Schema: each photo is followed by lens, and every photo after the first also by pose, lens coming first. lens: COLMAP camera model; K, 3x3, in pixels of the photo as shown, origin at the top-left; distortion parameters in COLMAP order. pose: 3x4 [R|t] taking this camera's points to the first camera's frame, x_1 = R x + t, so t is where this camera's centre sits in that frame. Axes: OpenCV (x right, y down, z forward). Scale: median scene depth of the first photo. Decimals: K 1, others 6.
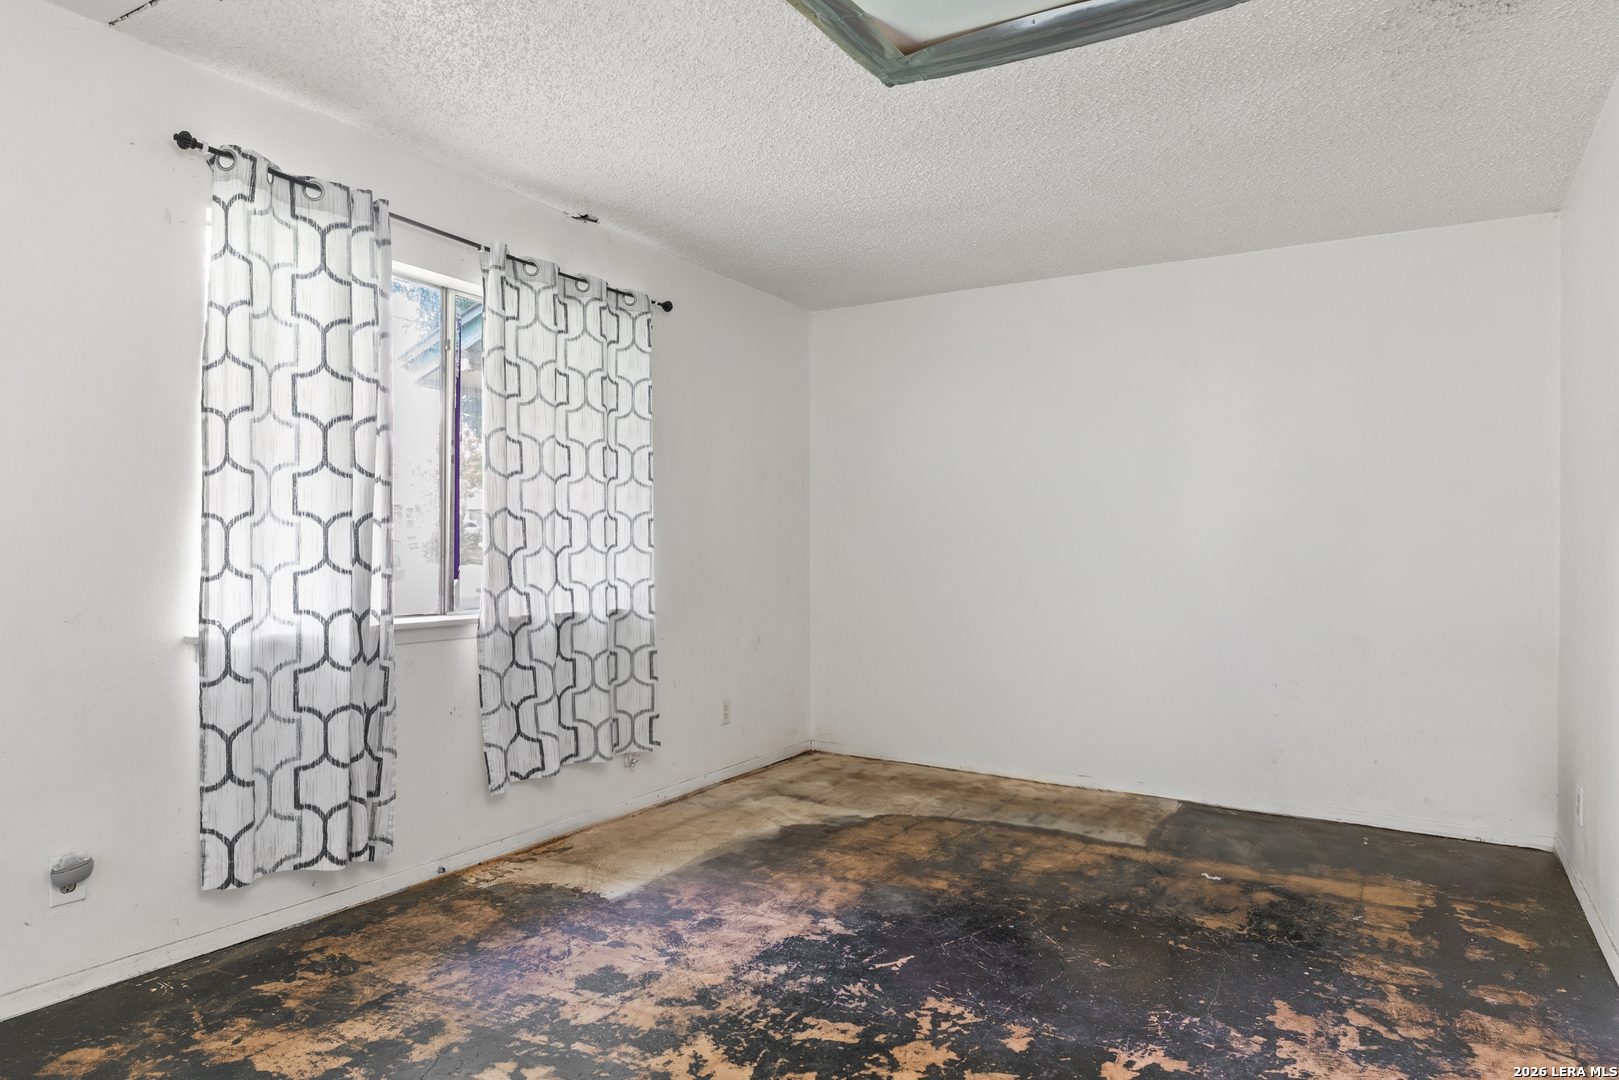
lens RADIAL K [[1023.9, 0, 804.3], [0, 1023.9, 554.7], [0, 0, 1]] dist [0.003770, -0.004361]
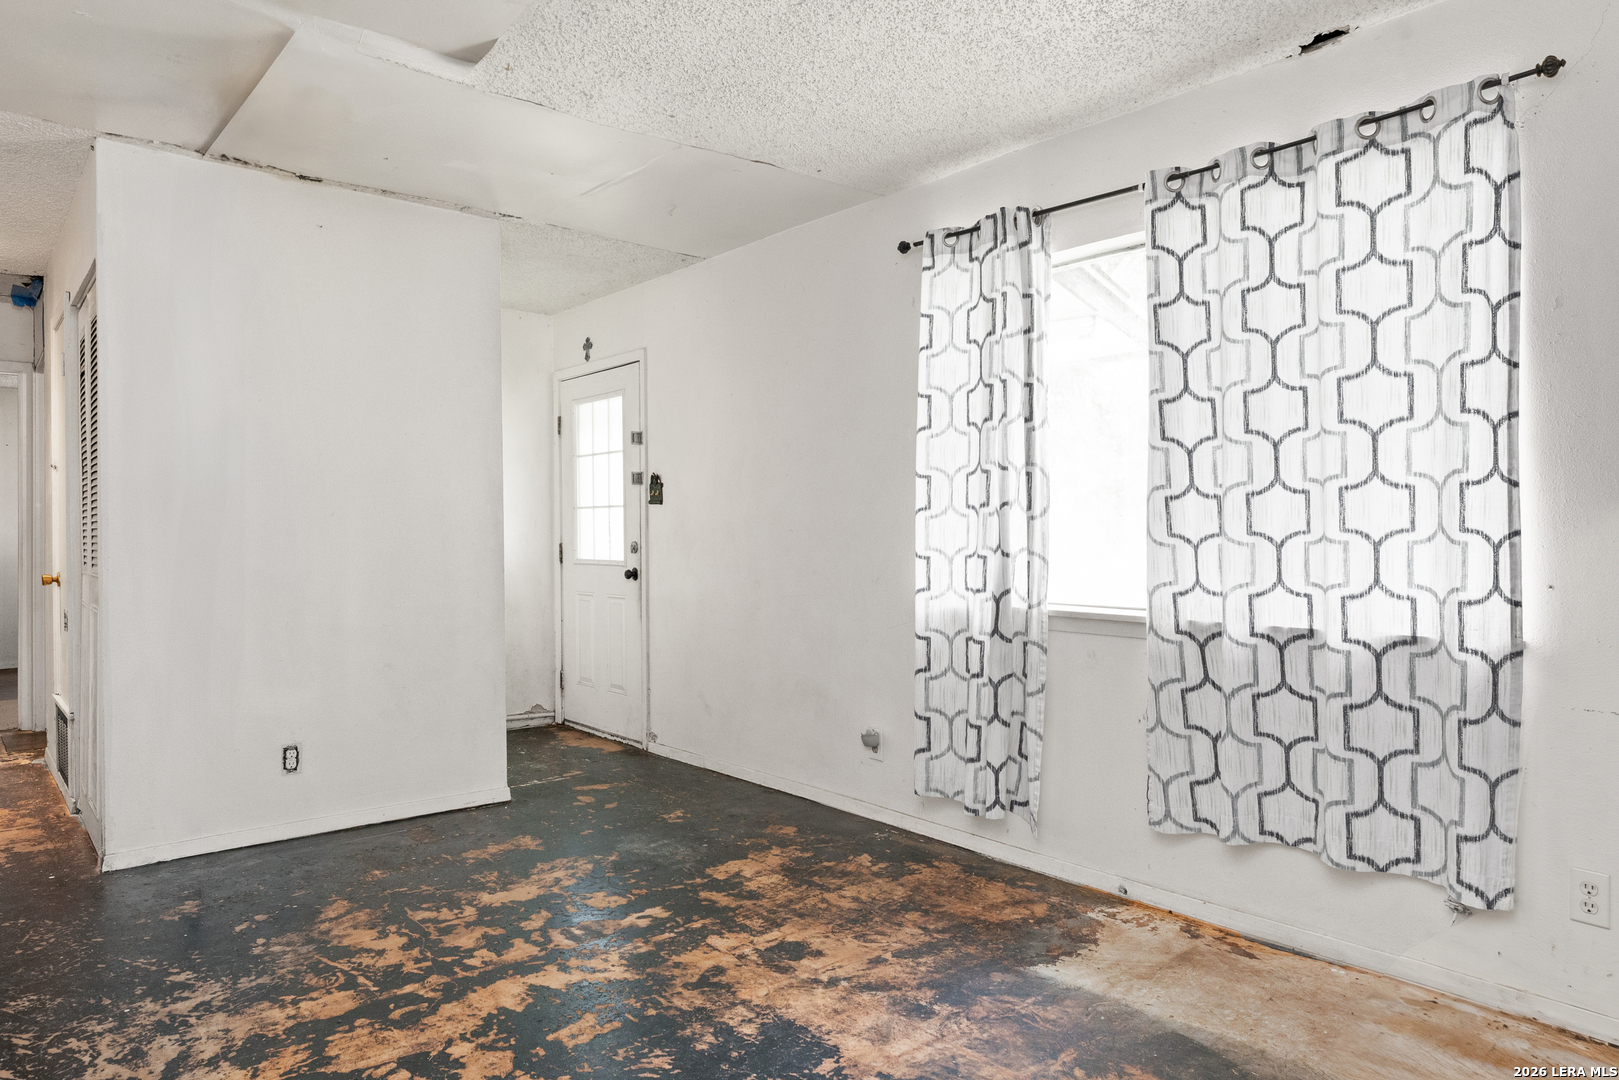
lens RADIAL K [[1023.9, 0, 804.3], [0, 1023.9, 523.1], [0, 0, 1]] dist [0.003770, -0.004361]
pose [[-0.322028, -0.013704, -0.946631, 0.723223], [-0.006524, 0.999904, -0.012256, -0.004513], [0.946708, 0.002229, -0.322086, 1.236347]]
